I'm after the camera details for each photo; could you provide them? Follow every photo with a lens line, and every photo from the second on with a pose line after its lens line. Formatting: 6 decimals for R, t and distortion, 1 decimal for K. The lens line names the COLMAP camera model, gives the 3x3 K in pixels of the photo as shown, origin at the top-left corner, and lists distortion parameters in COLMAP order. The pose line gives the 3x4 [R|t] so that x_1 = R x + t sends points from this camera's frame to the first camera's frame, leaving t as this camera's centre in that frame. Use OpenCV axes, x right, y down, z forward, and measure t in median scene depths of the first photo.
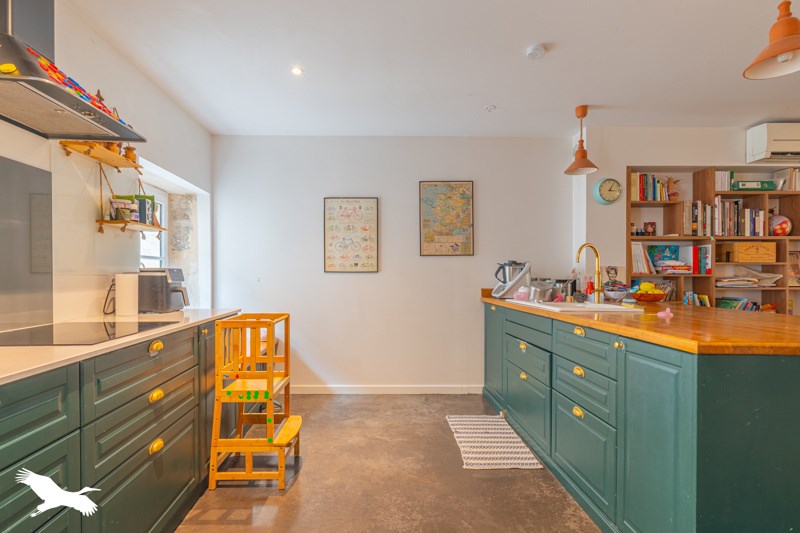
lens RADIAL K [[368.2, 0, 398.7], [0, 368.2, 272.3], [0, 0, 1]] dist [-0.002544, -0.000256]
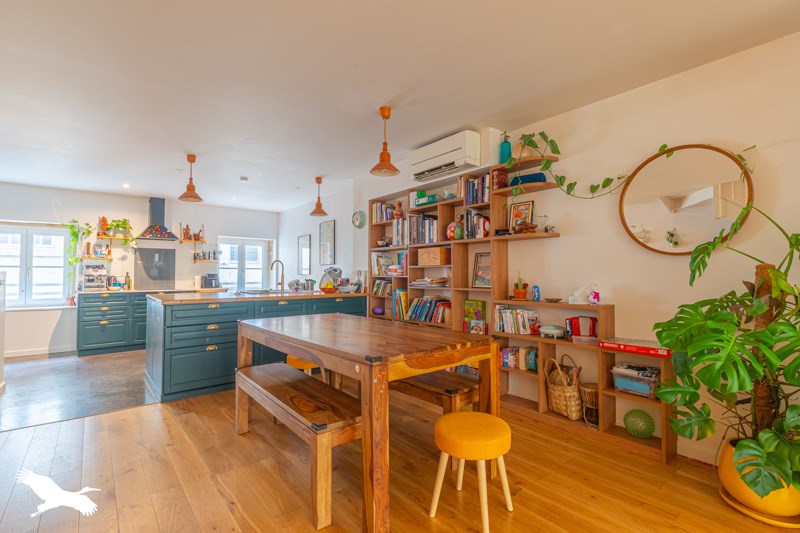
lens RADIAL K [[368.2, 0, 400.6], [0, 368.2, 265.3], [0, 0, 1]] dist [-0.002544, -0.000256]
pose [[0.629804, -0.019804, -0.776502, 1.816608], [0.002002, 0.999713, -0.023873, 0.001195], [0.776752, 0.013481, 0.629663, 0.192171]]
